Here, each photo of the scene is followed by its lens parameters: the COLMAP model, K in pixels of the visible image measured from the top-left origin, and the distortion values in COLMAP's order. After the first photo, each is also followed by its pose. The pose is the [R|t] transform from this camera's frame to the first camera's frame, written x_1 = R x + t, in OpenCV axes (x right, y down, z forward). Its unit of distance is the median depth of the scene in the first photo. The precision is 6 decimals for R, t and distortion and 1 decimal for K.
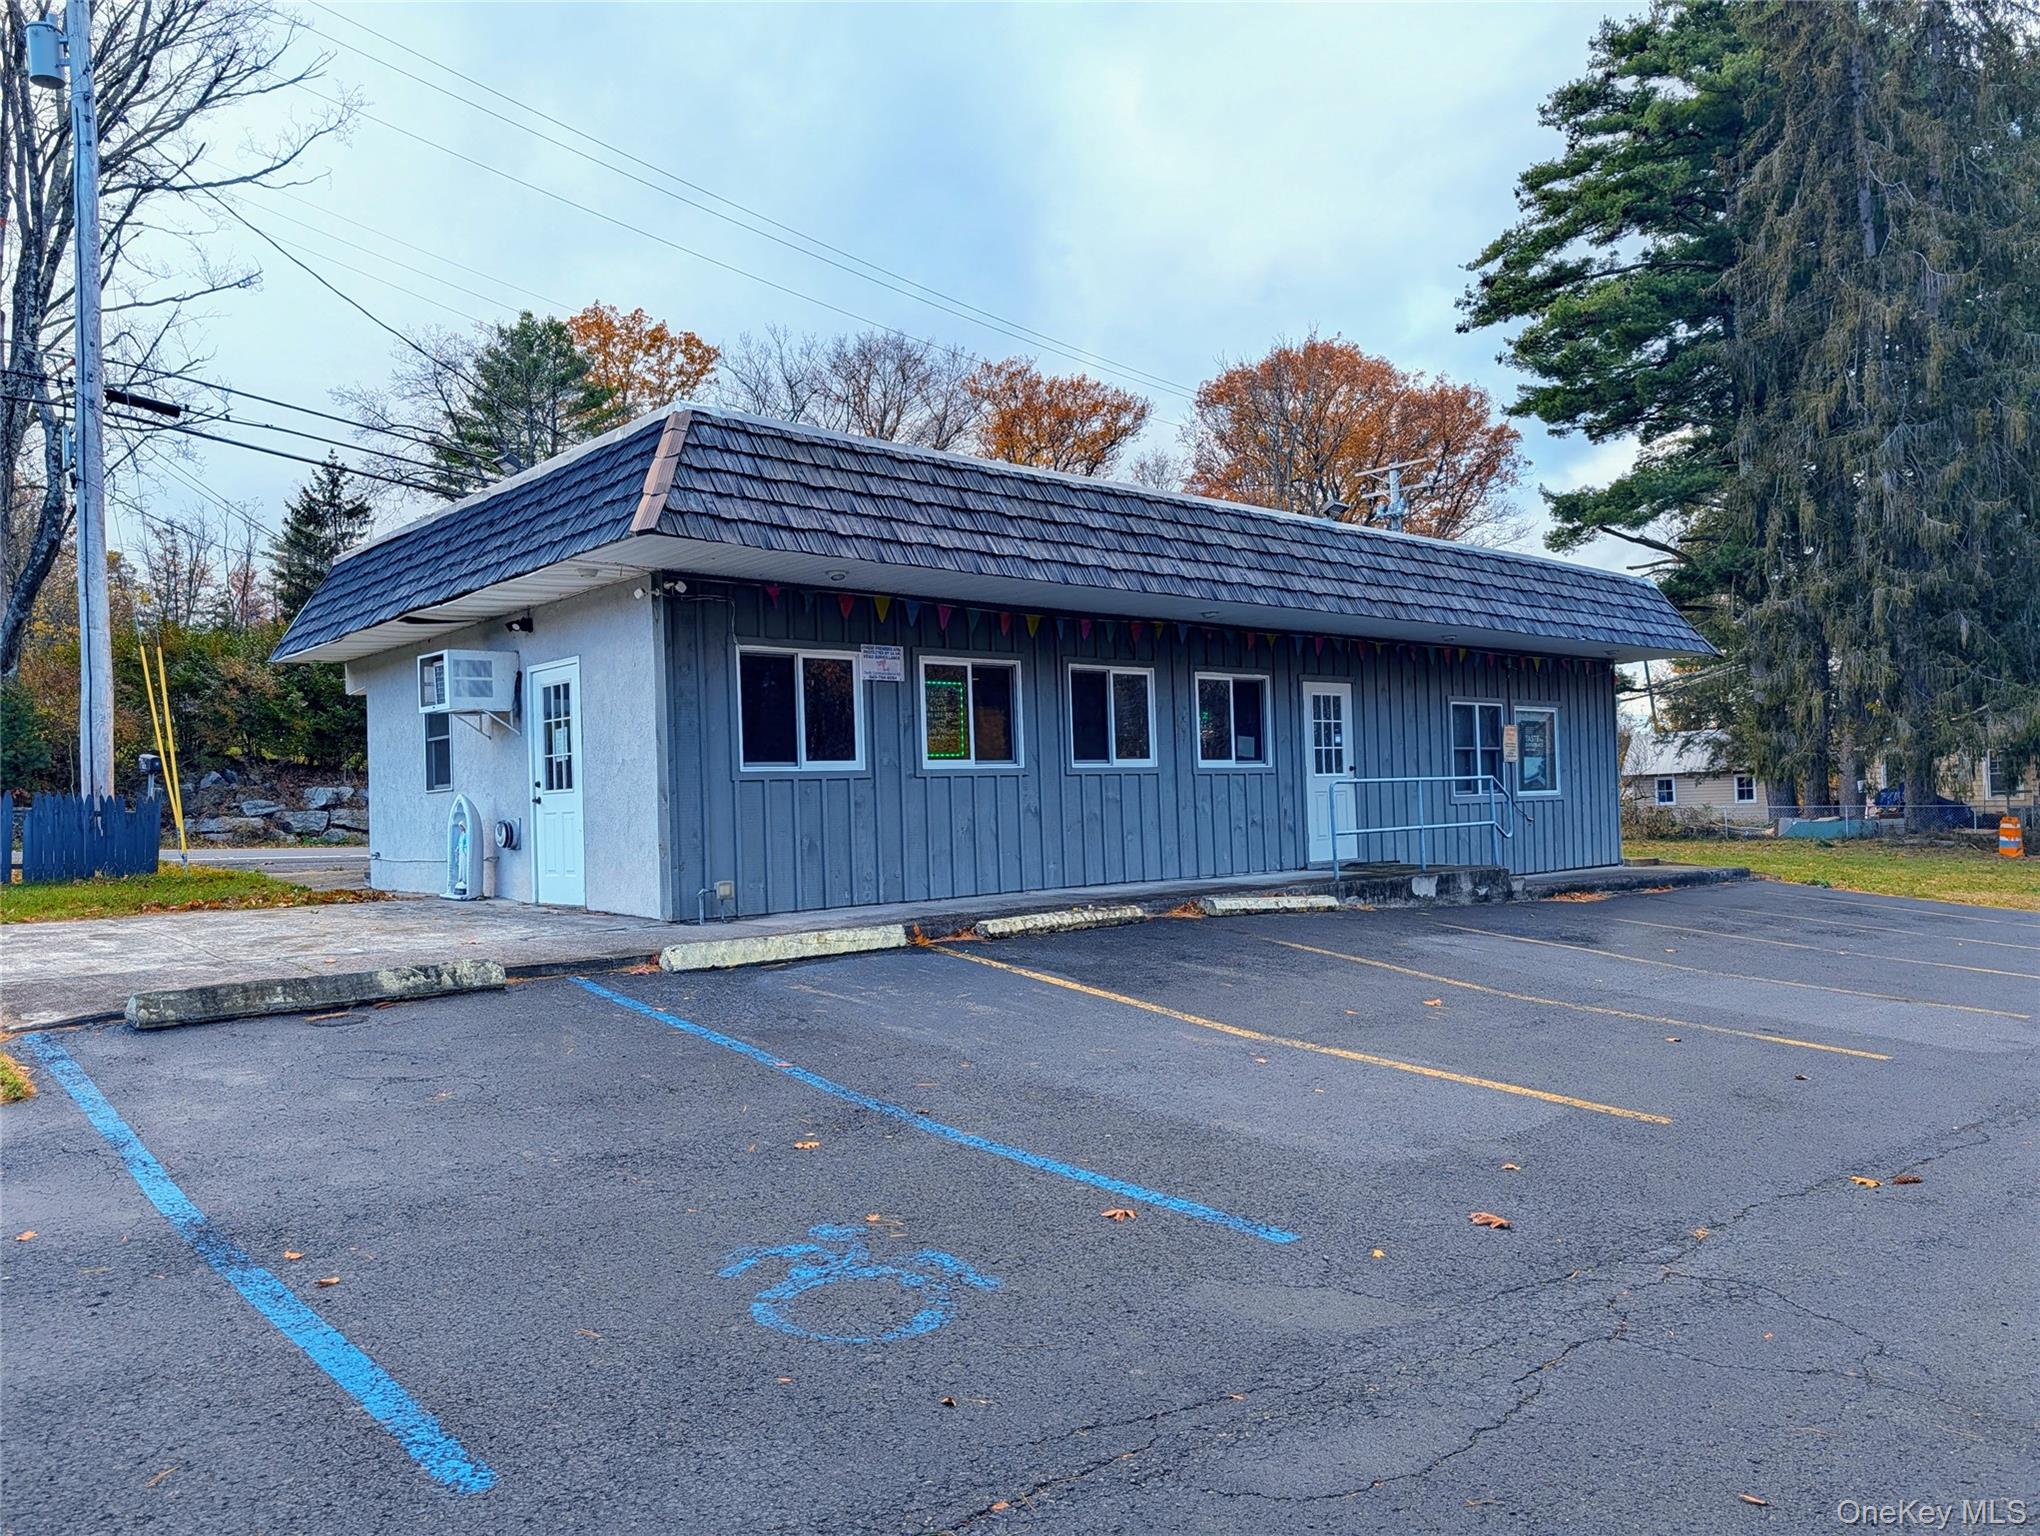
lens RADIAL K [[1434.2, 0, 1020.0], [0, 1434.2, 768.0], [0, 0, 1]] dist [0.052312, -0.059456]
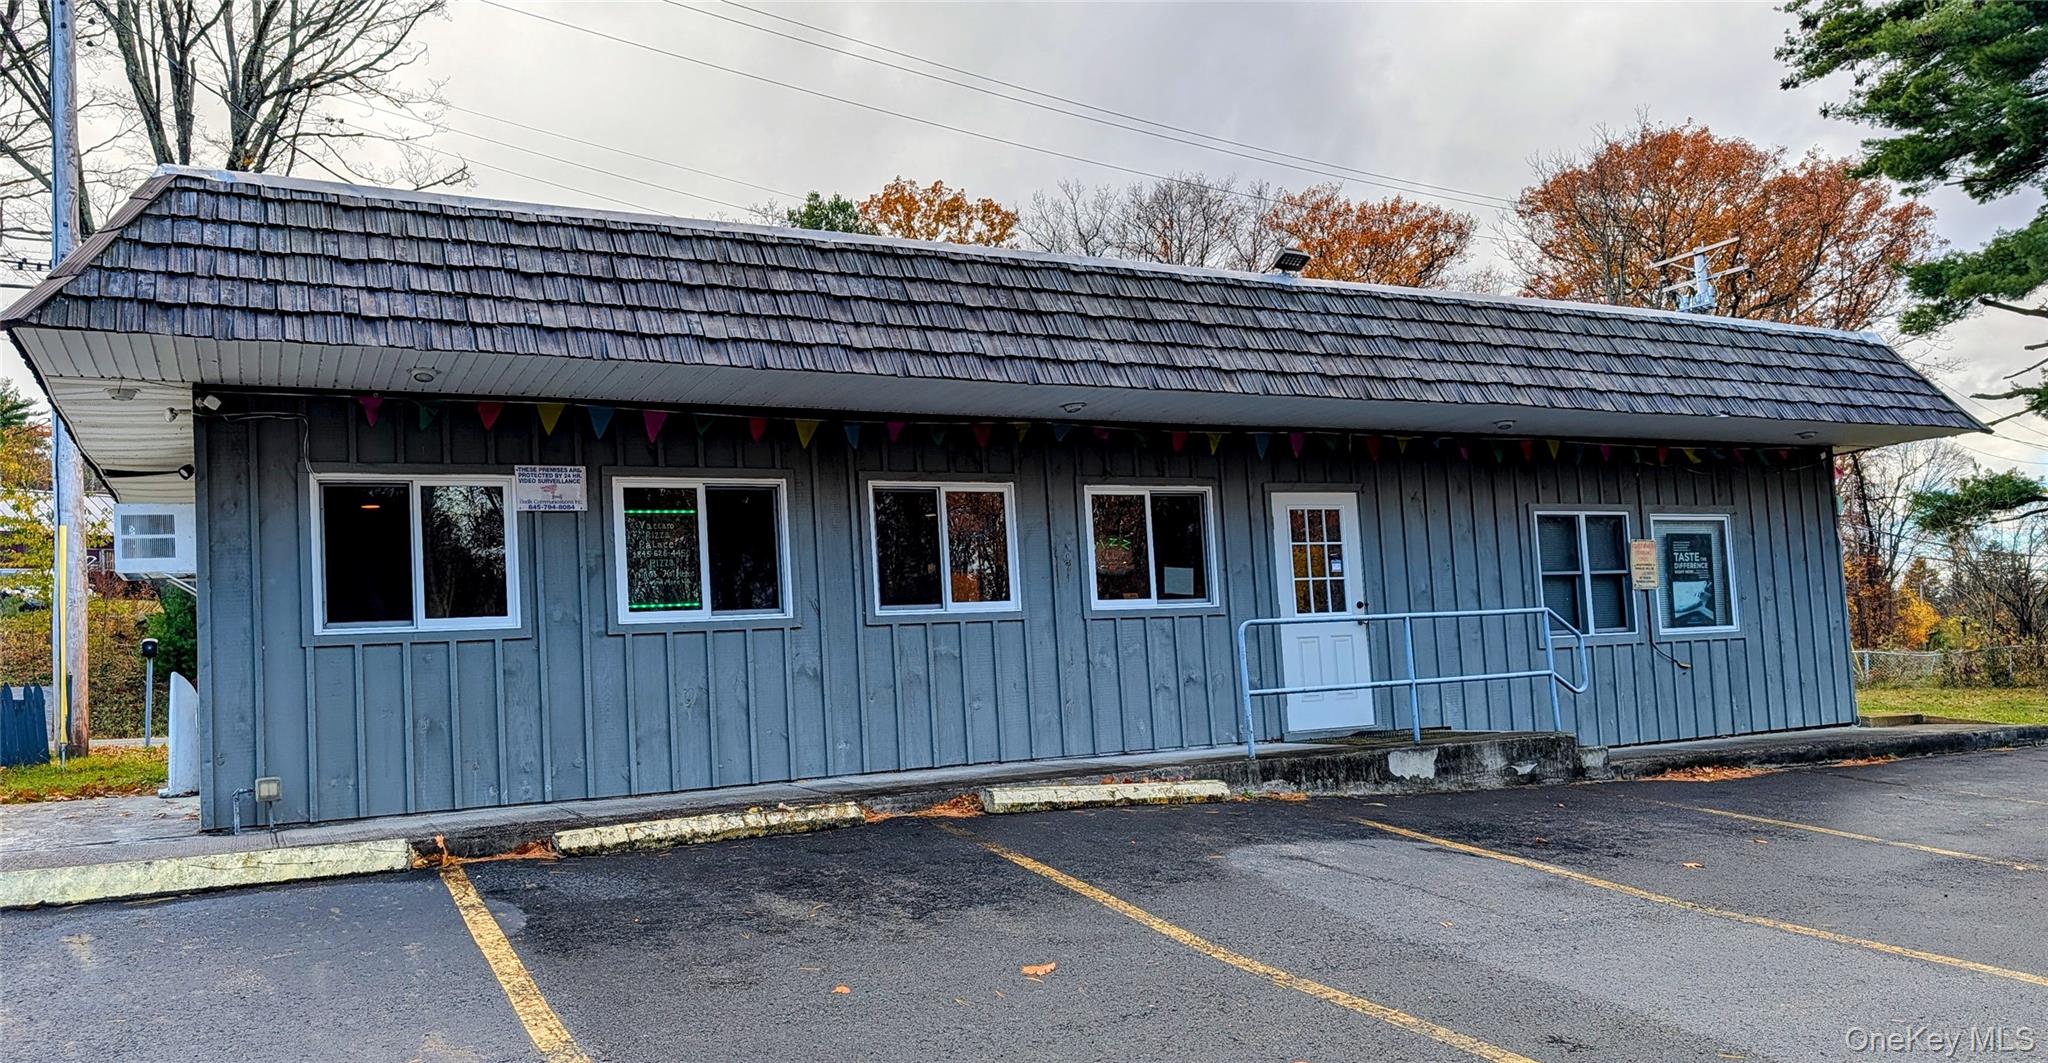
lens RADIAL K [[1469.6, 0, 1024.3], [0, 1469.6, 576.3], [0, 0, 1]] dist [0.018861, -0.001721]
pose [[0.968075, -0.043043, -0.246938, 0.252684], [0.033841, 0.998570, -0.041393, 0.011308], [0.248366, 0.031715, 0.968147, 0.215066]]
